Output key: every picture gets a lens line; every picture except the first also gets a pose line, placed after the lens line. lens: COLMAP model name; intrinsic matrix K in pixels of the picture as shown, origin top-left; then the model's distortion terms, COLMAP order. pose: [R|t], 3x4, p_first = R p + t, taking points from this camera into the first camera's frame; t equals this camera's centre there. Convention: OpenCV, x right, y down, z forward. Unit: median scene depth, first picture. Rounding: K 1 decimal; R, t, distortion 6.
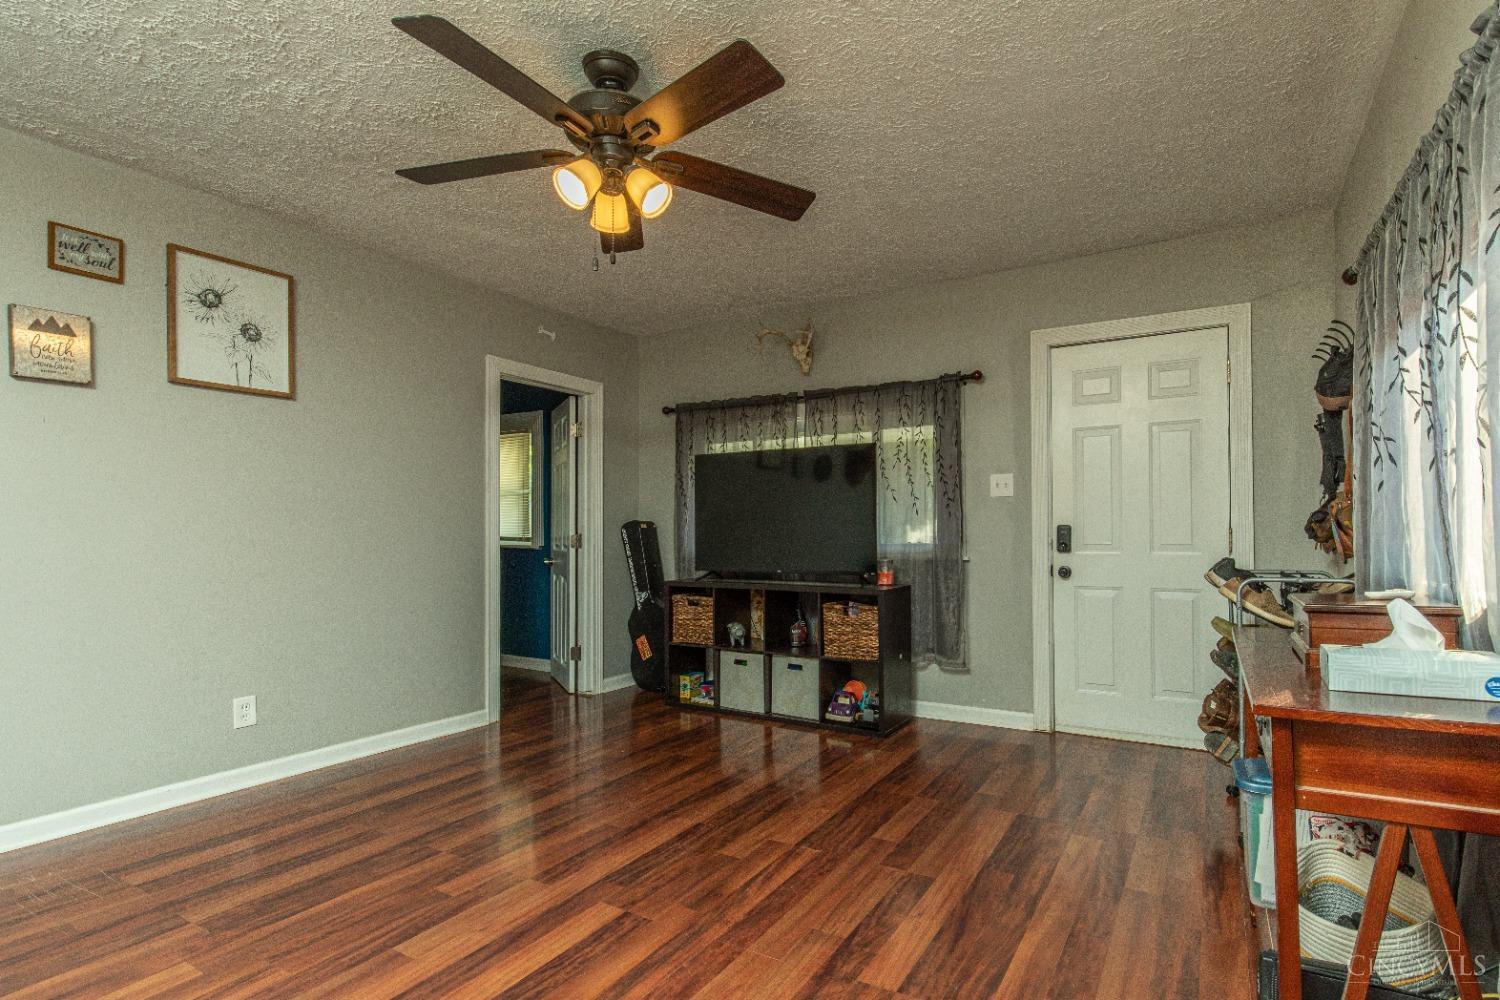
lens RADIAL K [[777.7, 0, 751.3], [0, 777.7, 529.0], [0, 0, 1]] dist [-0.000336, 0.000016]
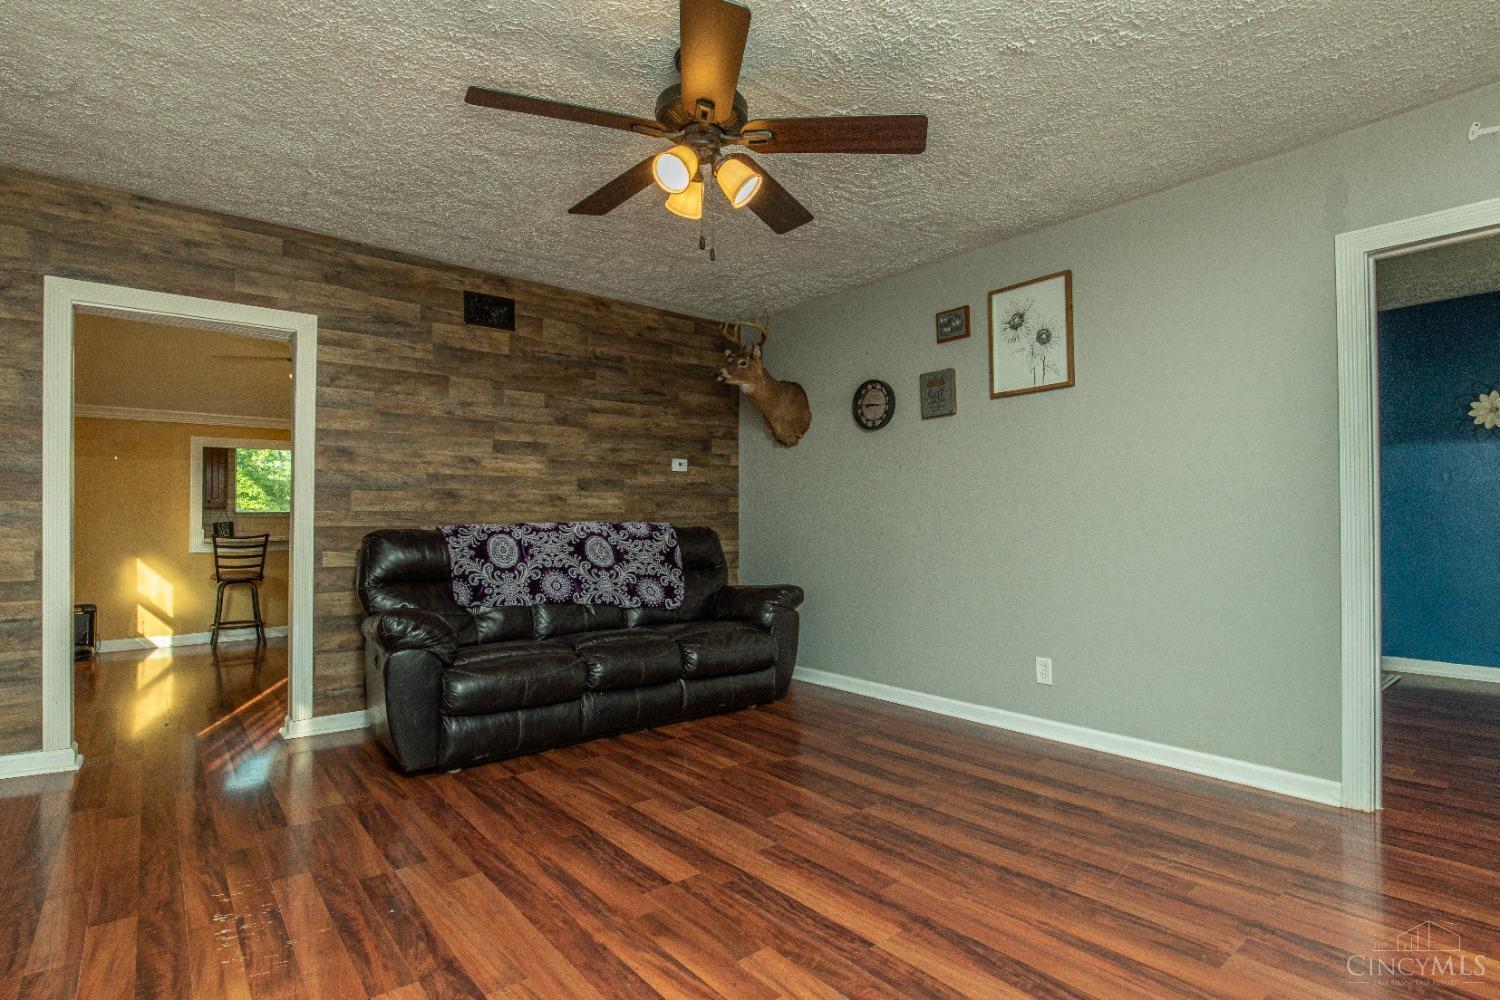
lens RADIAL K [[696.4, 0, 751.2], [0, 696.4, 513.8], [0, 0, 1]] dist [-0.021218, -0.000222]
pose [[-0.303664, -0.001642, -0.952778, 0.472897], [0.016018, 0.999848, -0.006828, 0.005202], [0.952645, -0.017335, -0.303591, 0.955197]]
